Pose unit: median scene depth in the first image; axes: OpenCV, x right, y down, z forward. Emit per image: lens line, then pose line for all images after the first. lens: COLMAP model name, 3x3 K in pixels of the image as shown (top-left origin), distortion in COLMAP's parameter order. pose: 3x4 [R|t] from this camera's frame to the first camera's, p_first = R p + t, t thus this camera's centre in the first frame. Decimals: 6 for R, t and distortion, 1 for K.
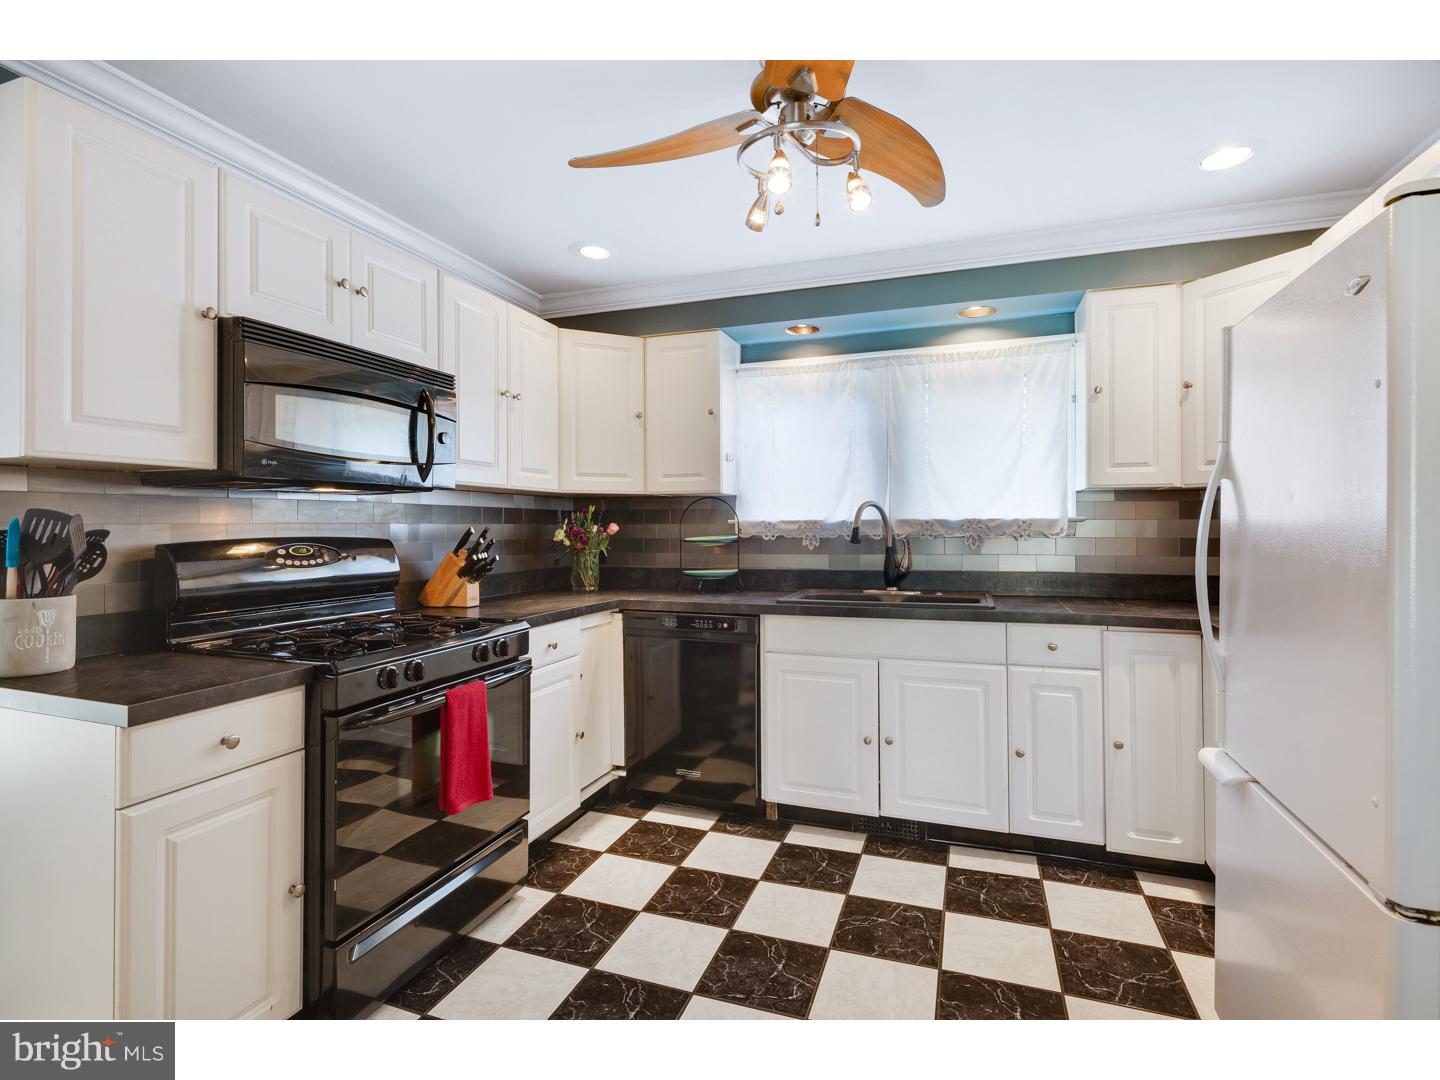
lens RADIAL K [[696.4, 0, 720.7], [0, 696.4, 518.3], [0, 0, 1]] dist [0.005196, -0.000830]
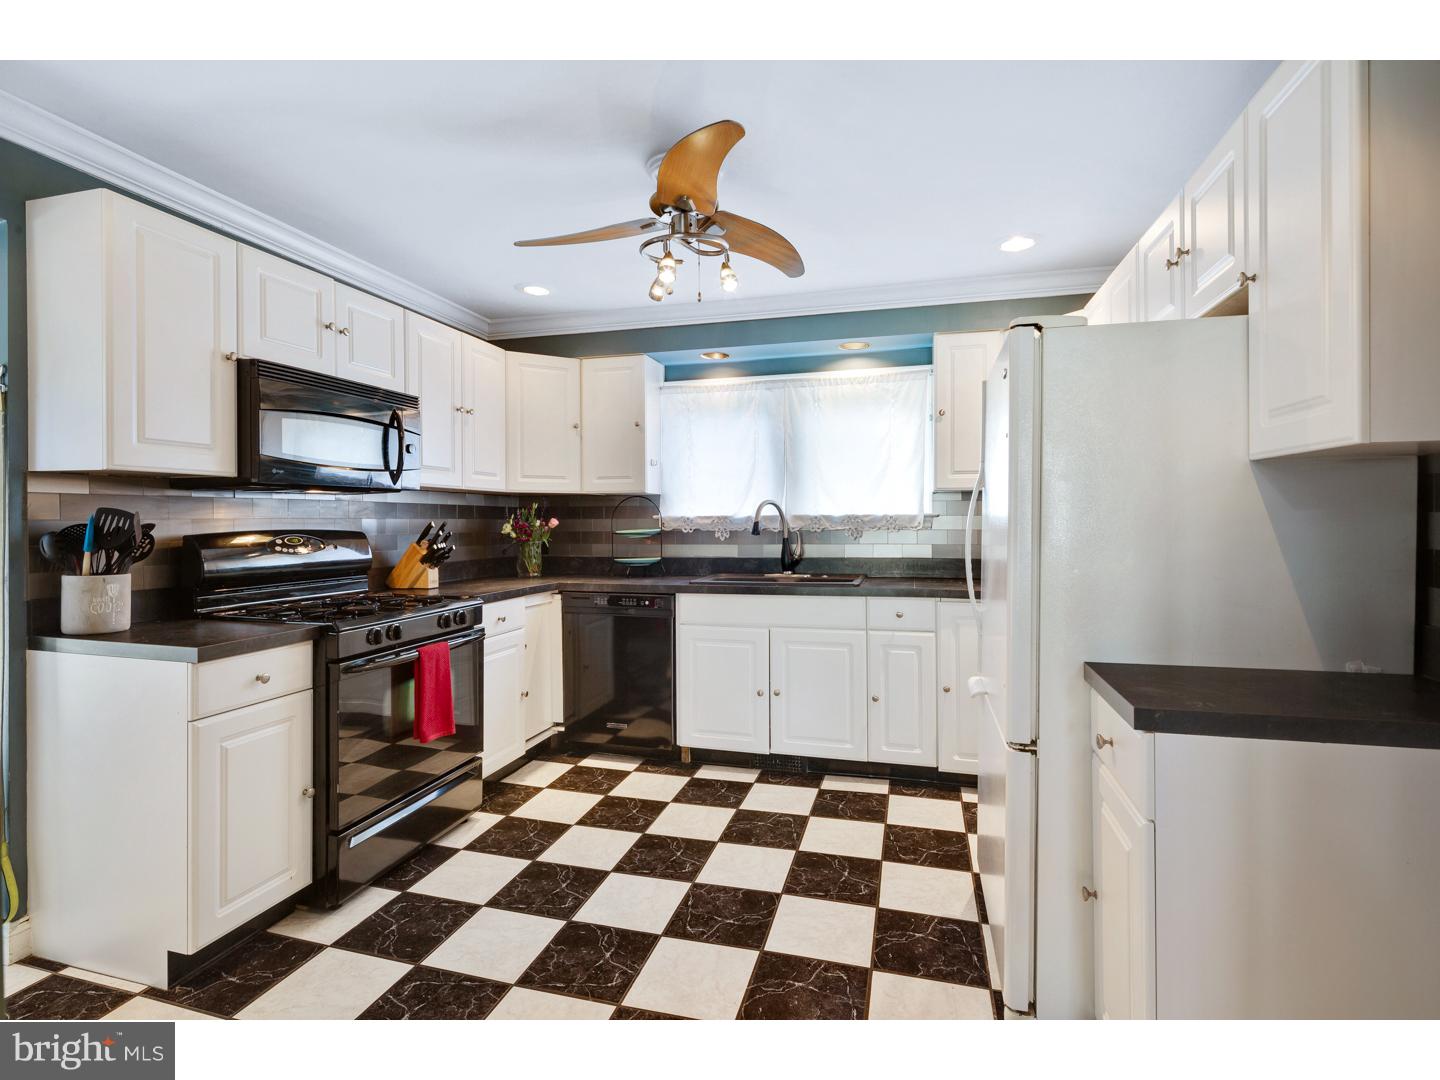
lens RADIAL K [[696.4, 0, 722.1], [0, 696.4, 520.6], [0, 0, 1]] dist [0.005196, -0.000830]
pose [[0.997216, -0.000095, 0.074563, 0.050454], [-0.000726, 0.999939, 0.010989, -0.002580], [-0.074559, -0.011012, 0.997156, -0.233544]]
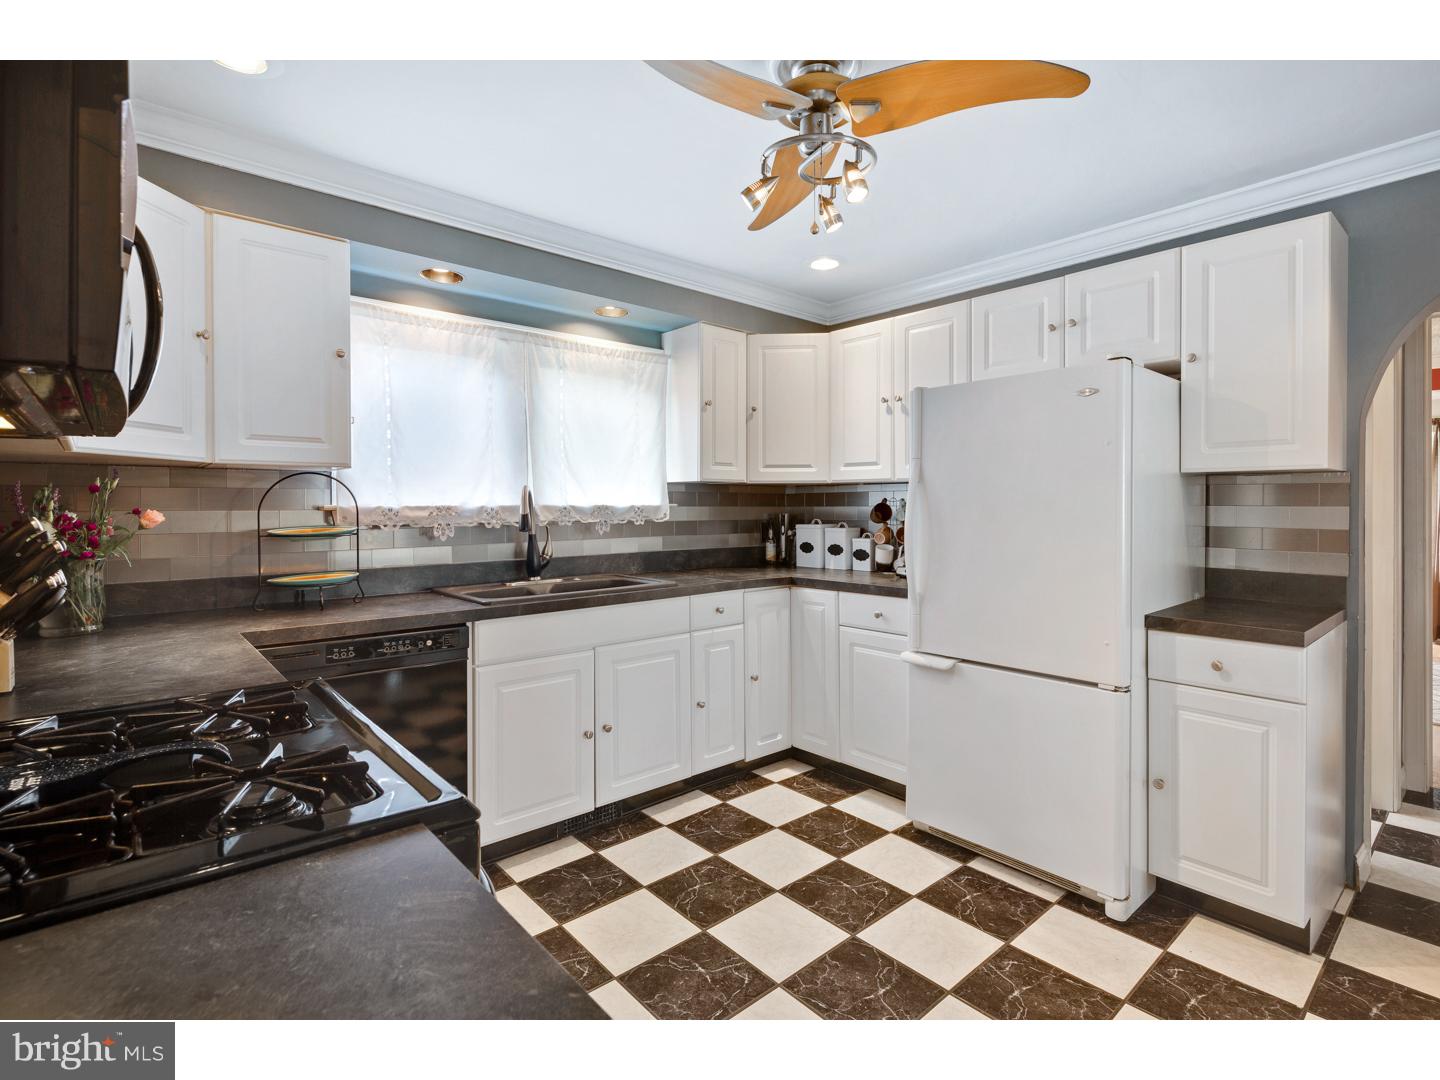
lens RADIAL K [[696.4, 0, 720.9], [0, 696.4, 508.1], [0, 0, 1]] dist [0.005196, -0.000830]
pose [[0.489959, 0.001420, 0.871744, -0.547178], [-0.005630, 0.999983, 0.001536, 0.002878], [-0.871727, -0.005660, 0.489959, 0.374847]]
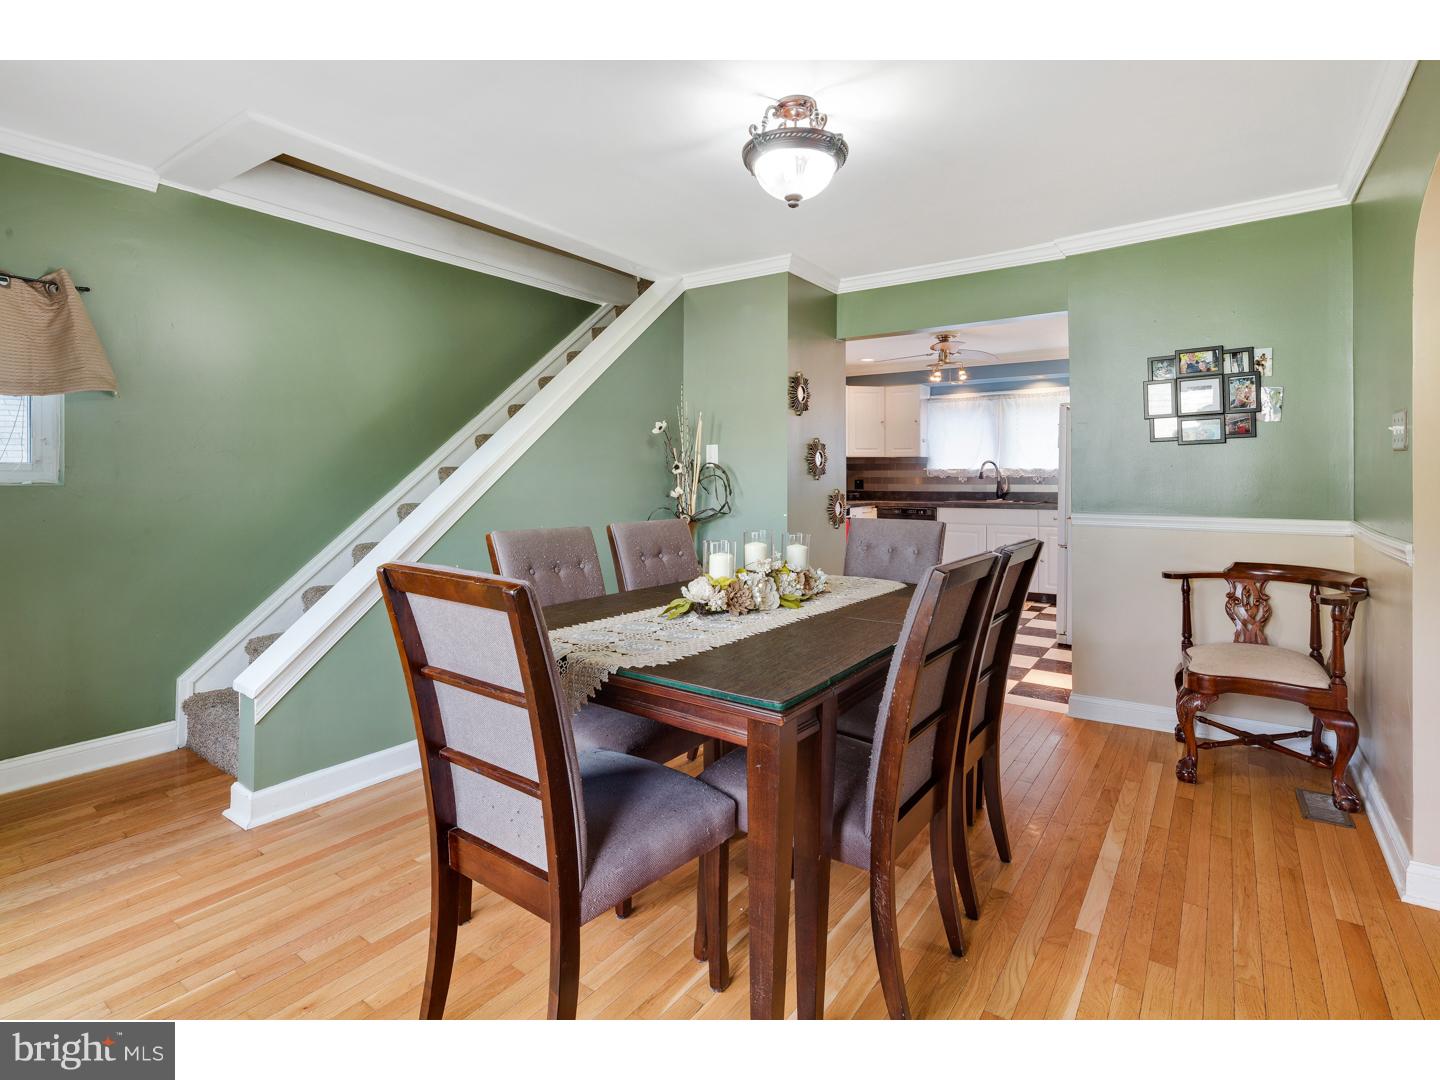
lens RADIAL K [[696.4, 0, 726.3], [0, 696.4, 476.5], [0, 0, 1]] dist [0.005196, -0.000830]
pose [[0.963965, 0.006915, -0.265939, -0.005940], [-0.004618, 0.999946, 0.009262, 0.011806], [0.265989, -0.007700, 0.963945, -1.641034]]
